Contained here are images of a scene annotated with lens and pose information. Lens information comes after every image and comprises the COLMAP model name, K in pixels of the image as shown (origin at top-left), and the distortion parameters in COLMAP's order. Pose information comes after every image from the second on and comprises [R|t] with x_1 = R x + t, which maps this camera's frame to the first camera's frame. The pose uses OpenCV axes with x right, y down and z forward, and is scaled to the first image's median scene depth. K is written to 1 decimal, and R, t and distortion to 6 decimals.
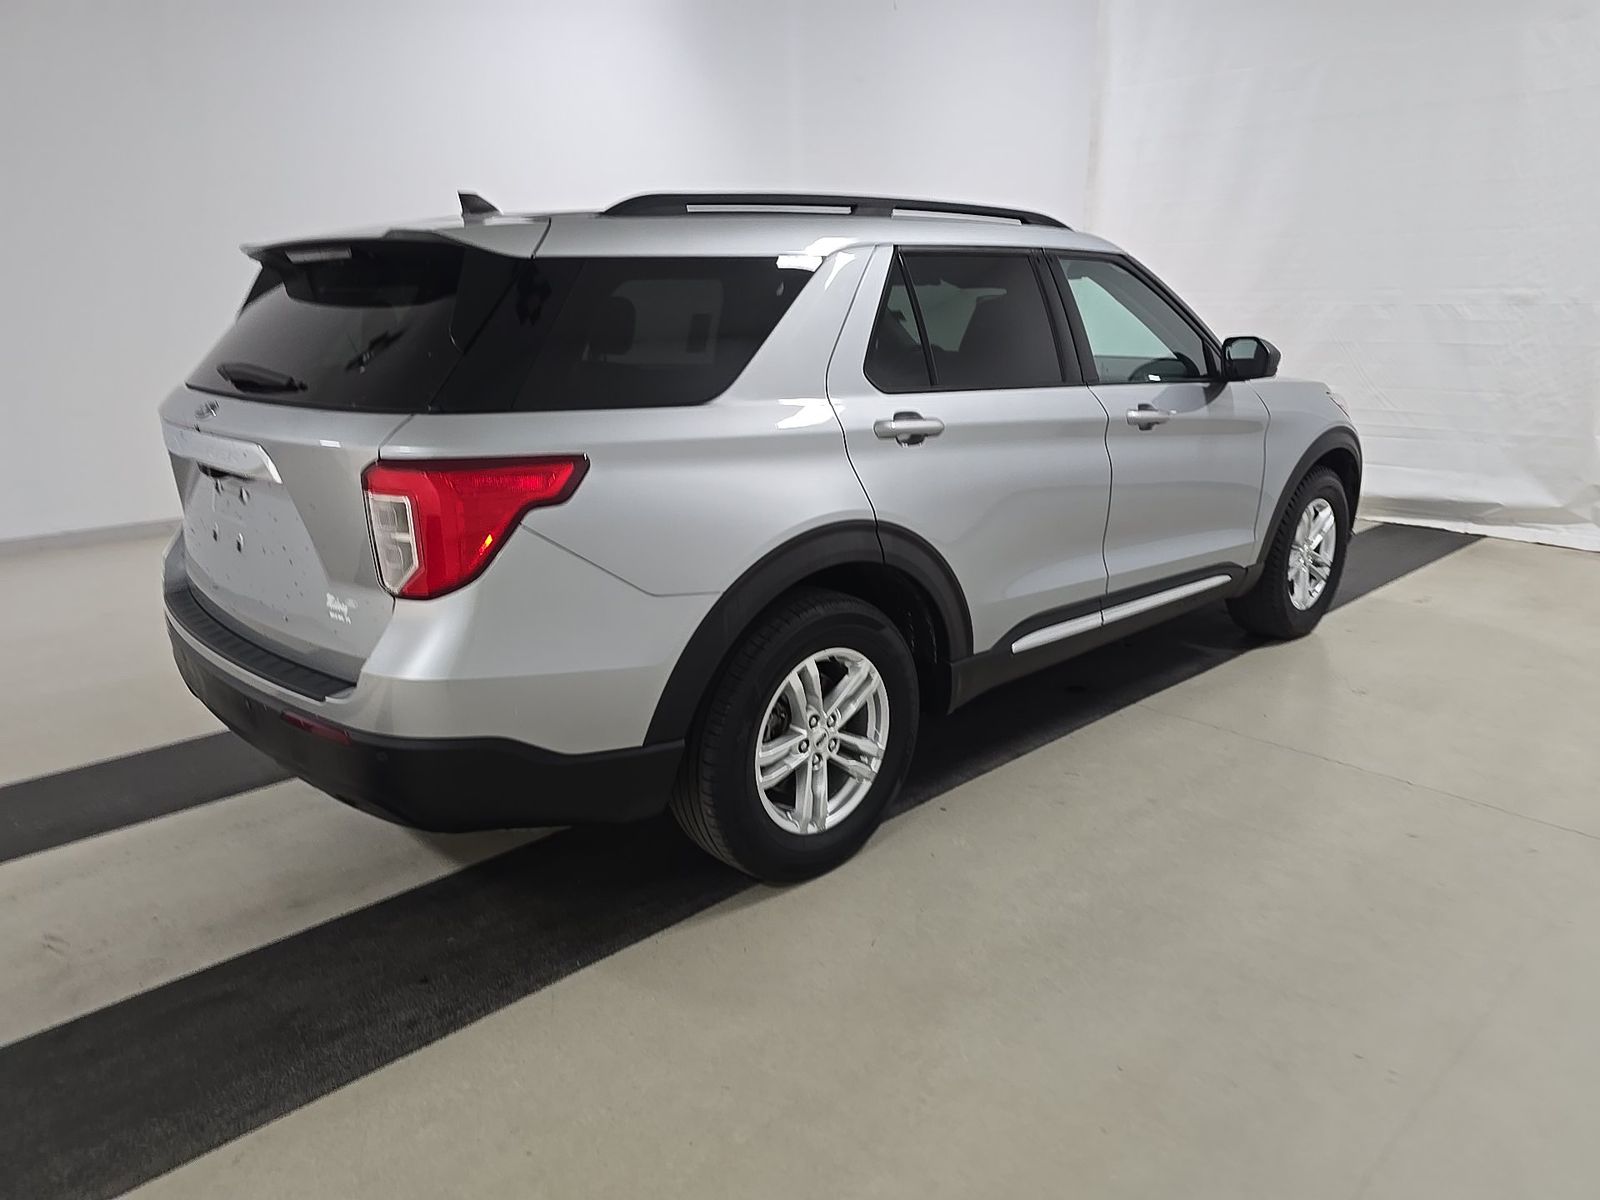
lens RADIAL K [[1140.8, 0, 807.9], [0, 1140.8, 600.8], [0, 0, 1]] dist [0.030677, -0.004223]
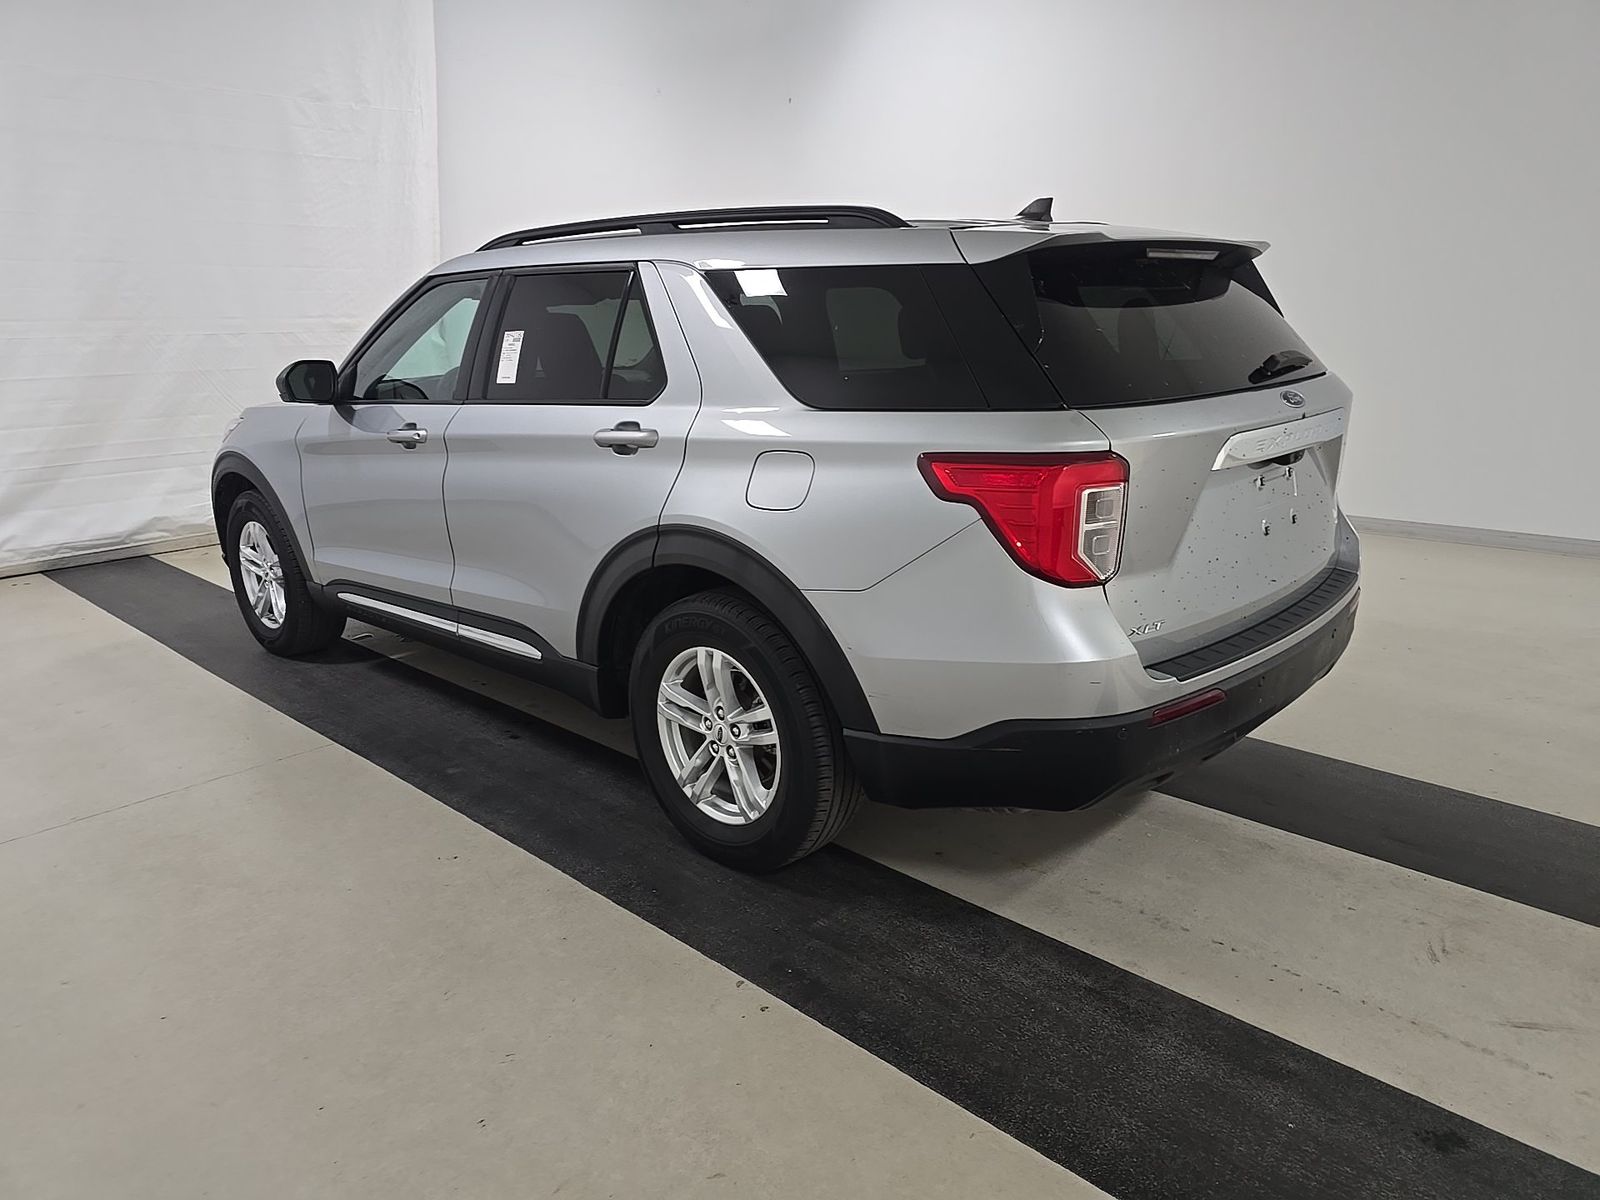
lens RADIAL K [[1140.8, 0, 807.9], [0, 1140.8, 600.8], [0, 0, 1]] dist [0.030677, -0.004223]
pose [[-0.144669, -0.233186, 0.961611, -1.385486], [0.276644, 0.923547, 0.265575, -0.364285], [-0.950021, 0.304444, -0.069099, 1.427360]]
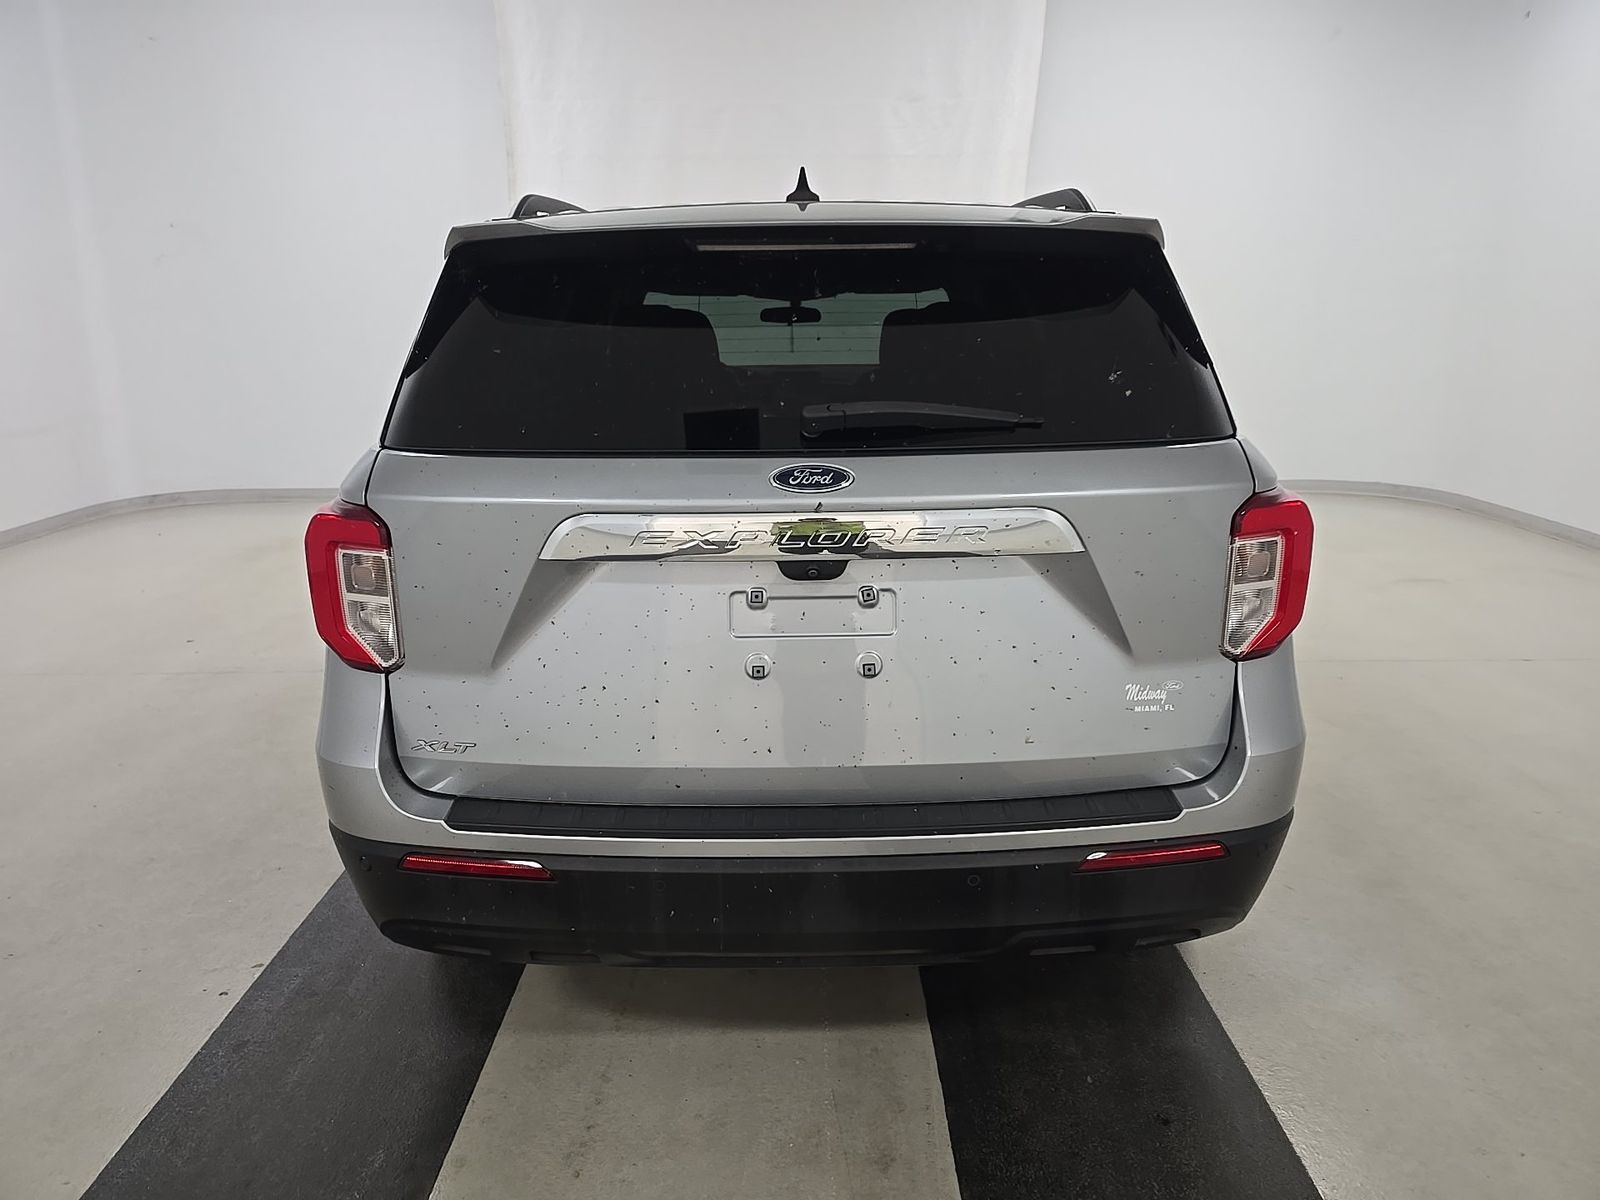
lens RADIAL K [[1140.8, 0, 807.9], [0, 1140.8, 600.8], [0, 0, 1]] dist [0.030677, -0.004223]
pose [[0.647713, -0.186949, 0.738592, -0.933831], [0.197982, 0.977425, 0.073779, -0.134425], [-0.735711, 0.098440, 0.670103, 0.530574]]
